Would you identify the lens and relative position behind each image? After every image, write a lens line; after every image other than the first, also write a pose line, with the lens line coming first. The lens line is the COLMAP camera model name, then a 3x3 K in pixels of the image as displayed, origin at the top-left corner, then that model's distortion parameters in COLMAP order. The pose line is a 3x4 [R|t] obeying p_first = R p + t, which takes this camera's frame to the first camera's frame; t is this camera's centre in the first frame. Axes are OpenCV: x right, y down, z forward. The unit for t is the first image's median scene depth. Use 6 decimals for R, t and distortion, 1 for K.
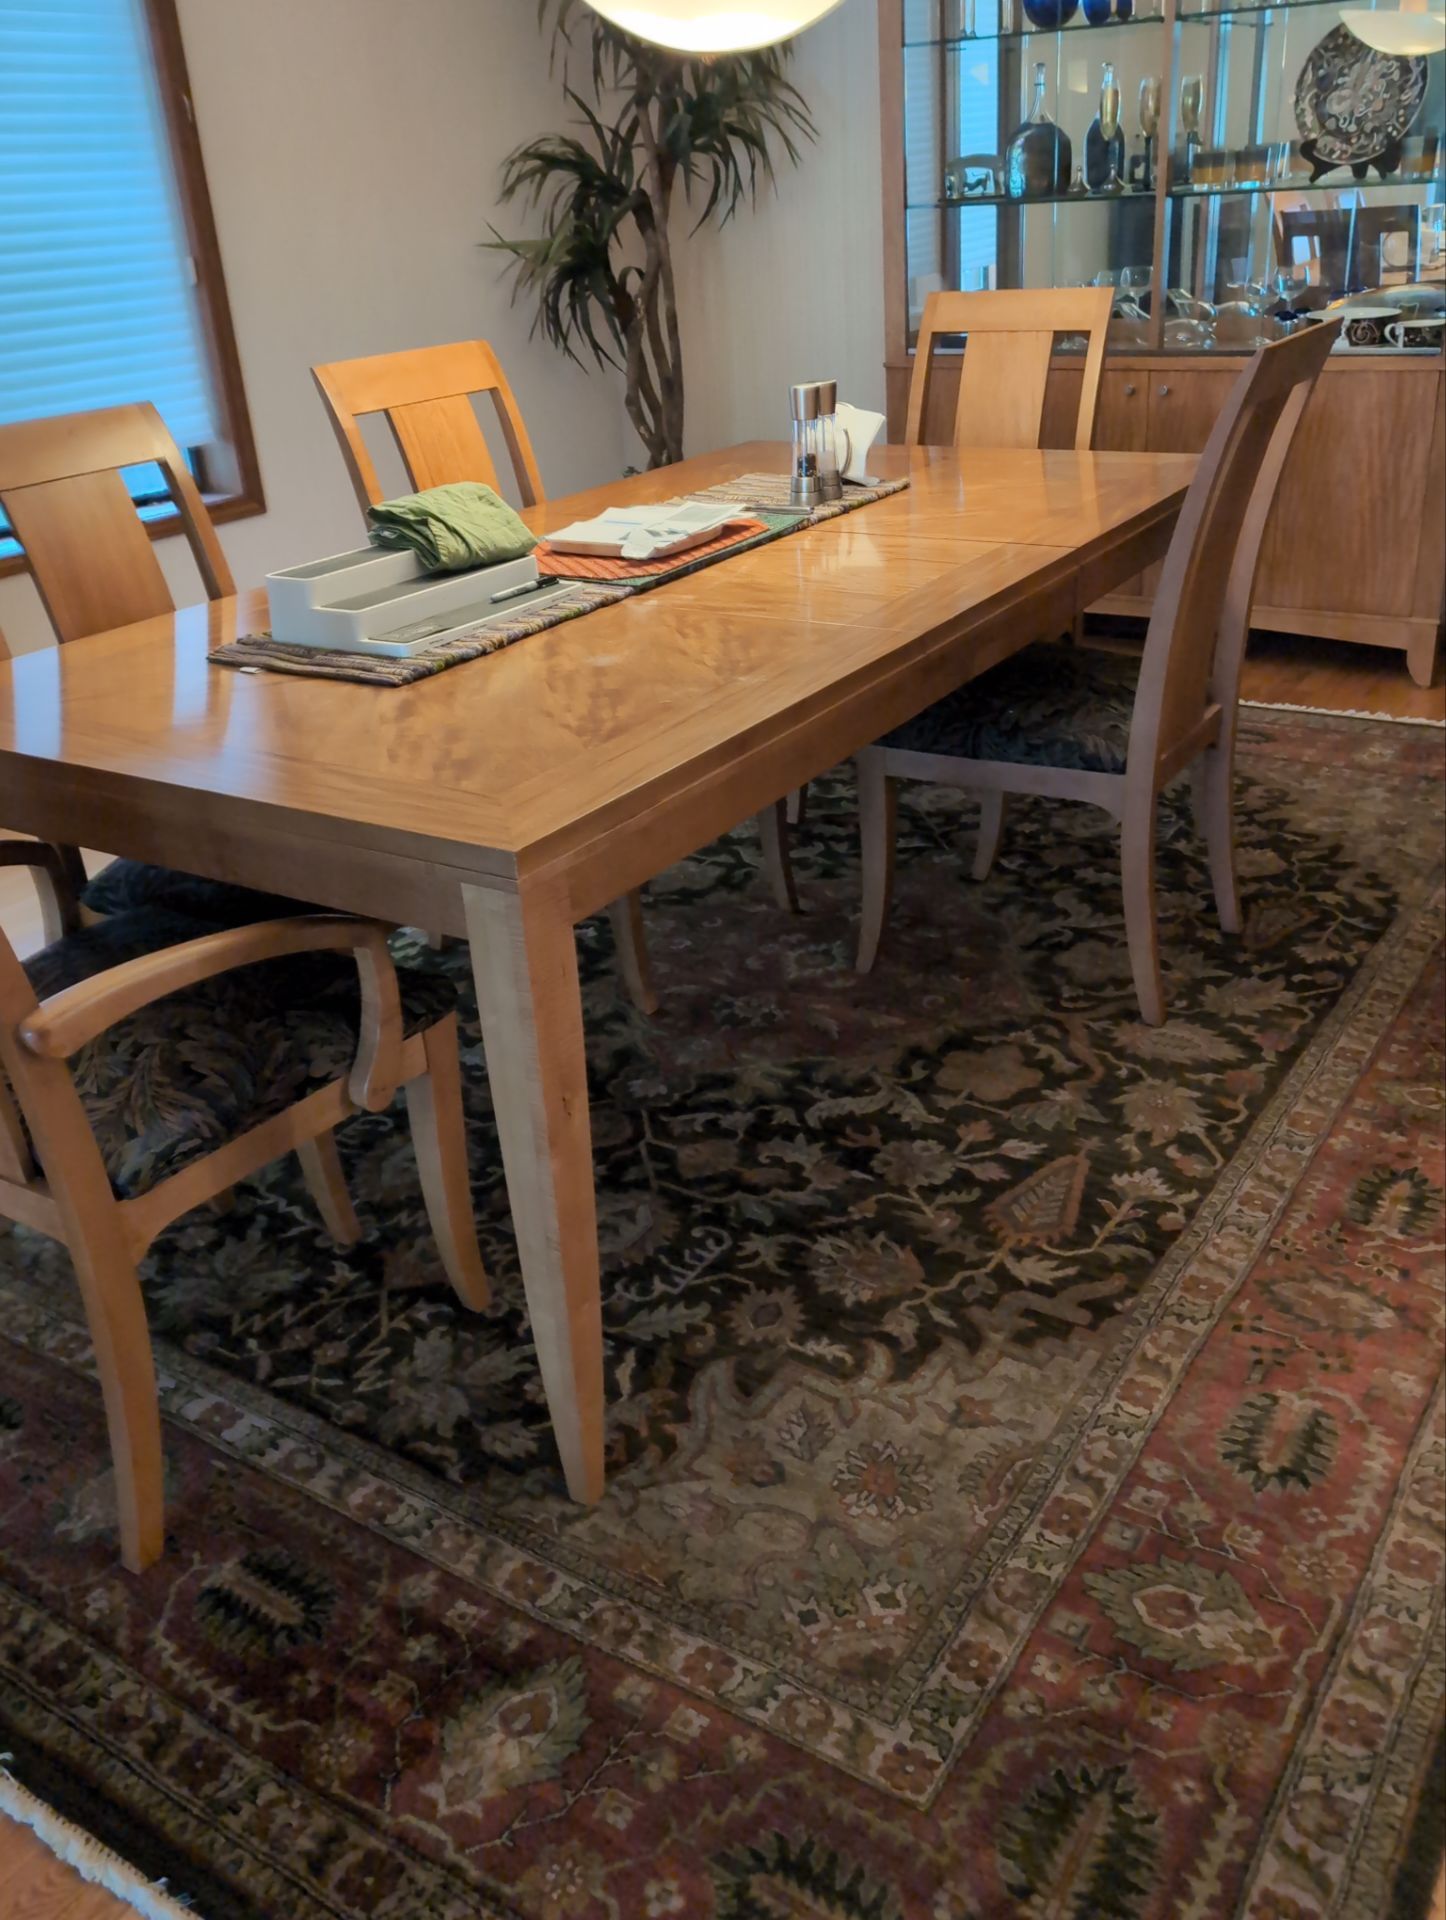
lens RADIAL K [[1617.1, 0, 723.0], [0, 1617.1, 960.0], [0, 0, 1]] dist [0.001964, -0.008648]
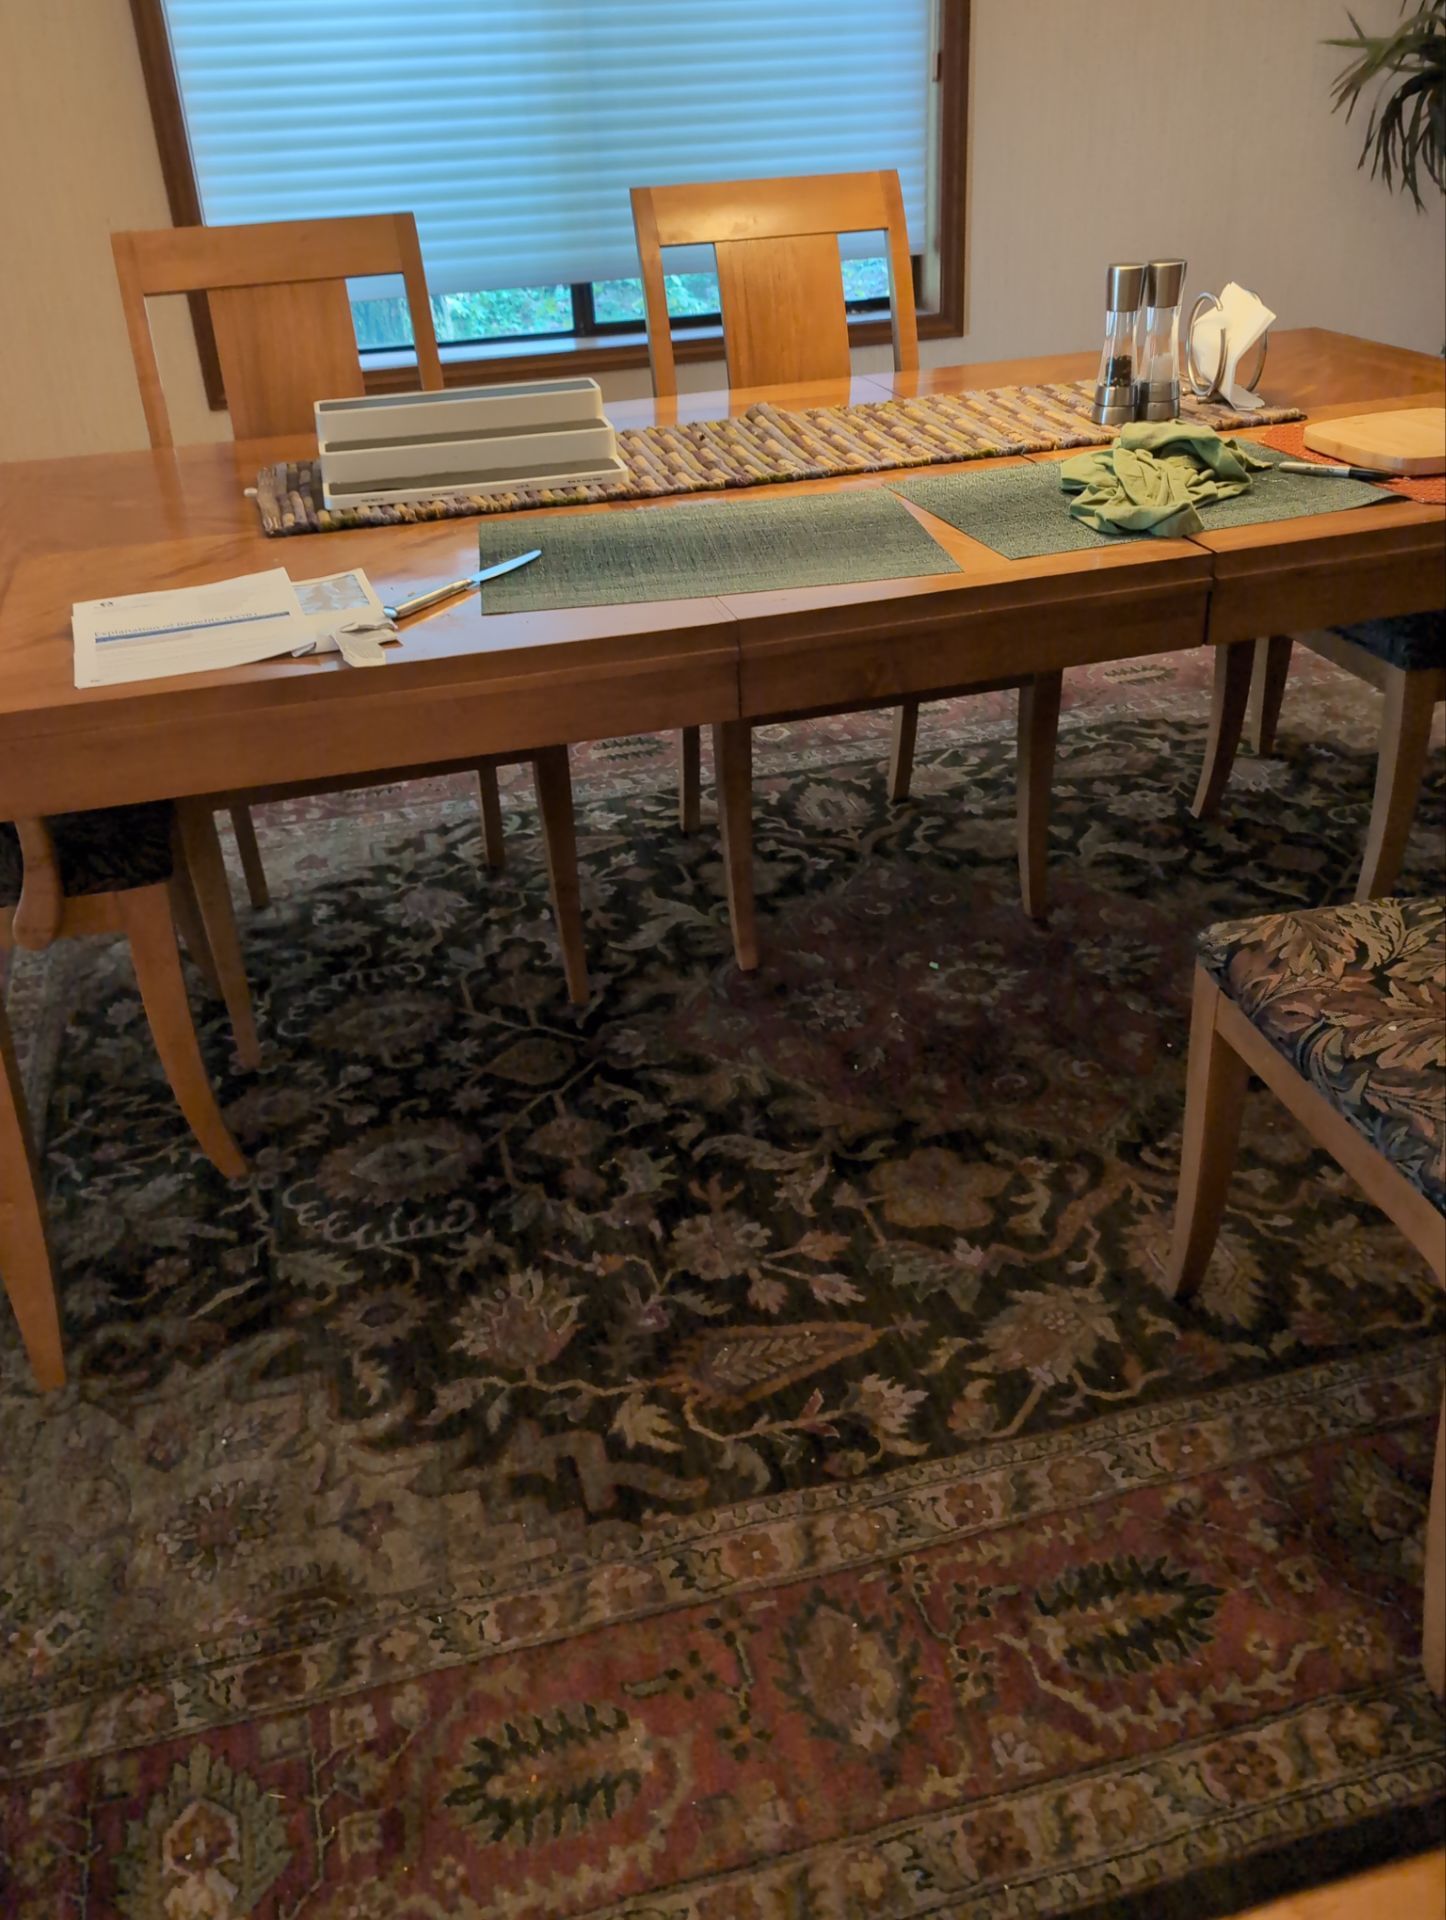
lens RADIAL K [[1631.8, 0, 723.0], [0, 1631.8, 960.0], [0, 0, 1]] dist [0.033052, -0.061300]
pose [[0.753631, 0.350949, -0.555765, 0.595114], [-0.288471, 0.936346, 0.200101, -0.198619], [0.590614, 0.009520, 0.806898, 0.365251]]
